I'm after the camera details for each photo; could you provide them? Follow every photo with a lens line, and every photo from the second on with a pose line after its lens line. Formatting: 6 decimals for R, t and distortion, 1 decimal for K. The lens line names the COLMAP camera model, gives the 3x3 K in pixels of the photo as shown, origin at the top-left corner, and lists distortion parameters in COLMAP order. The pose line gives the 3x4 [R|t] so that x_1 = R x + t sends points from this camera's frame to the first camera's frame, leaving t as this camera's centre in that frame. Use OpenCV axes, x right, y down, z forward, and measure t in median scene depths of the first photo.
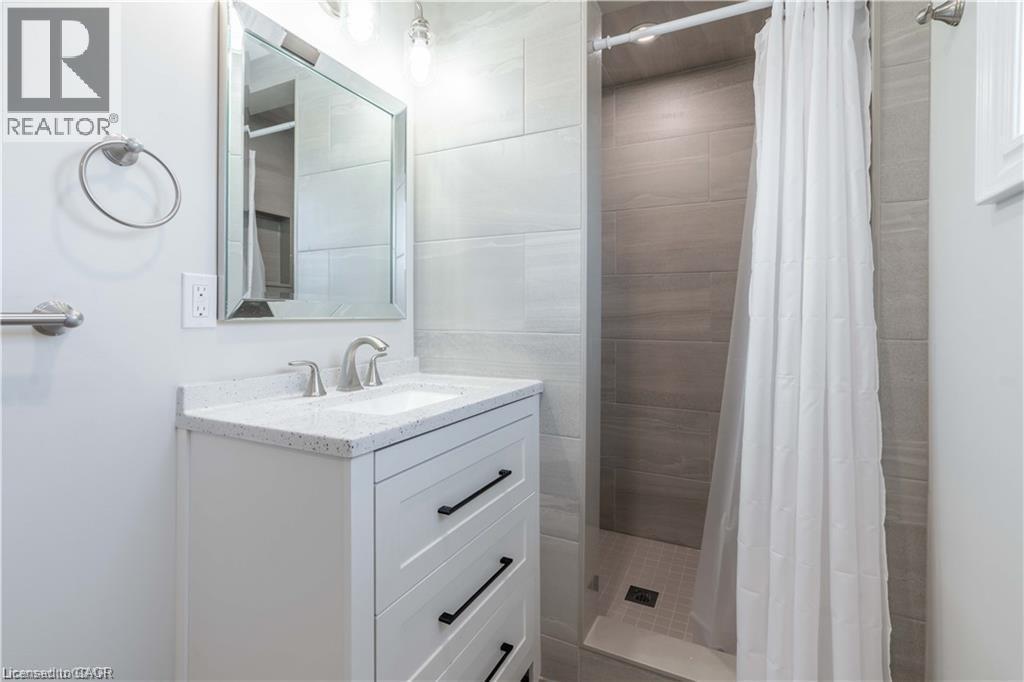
lens RADIAL K [[469.8, 0, 514.8], [0, 469.8, 317.4], [0, 0, 1]] dist [-0.000933, 0.000019]
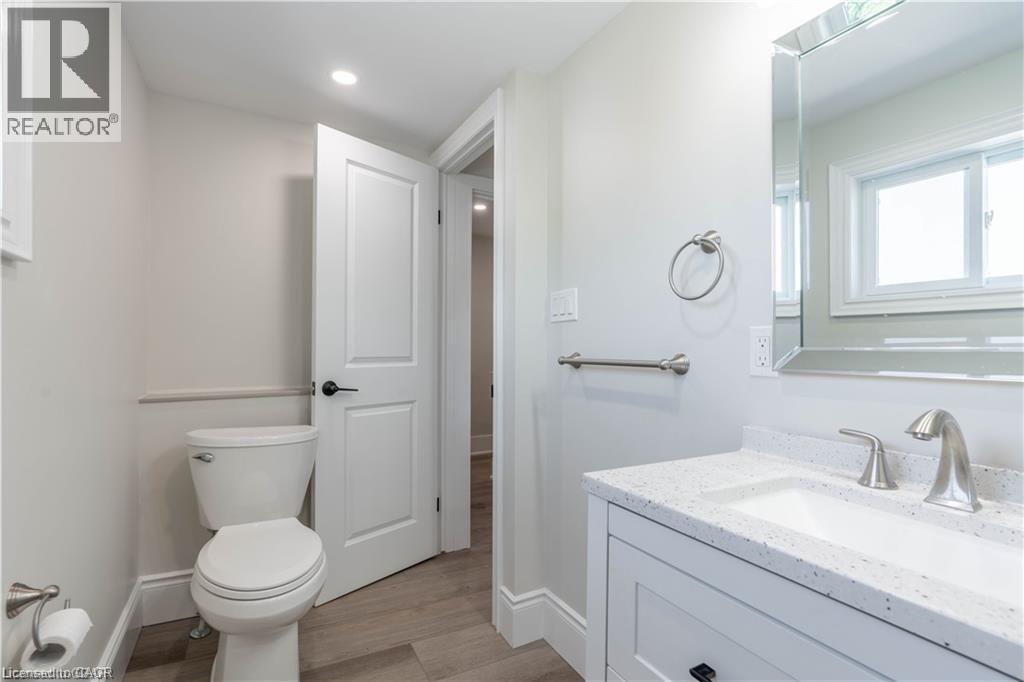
lens RADIAL K [[478.4, 0, 512.0], [0, 478.4, 341.0], [0, 0, 1]] dist [0.000220, -0.000083]
pose [[-0.561448, -0.017351, -0.827330, 0.634586], [-0.008258, 0.999848, -0.015366, -0.042964], [0.827471, -0.001795, -0.561506, 1.304060]]
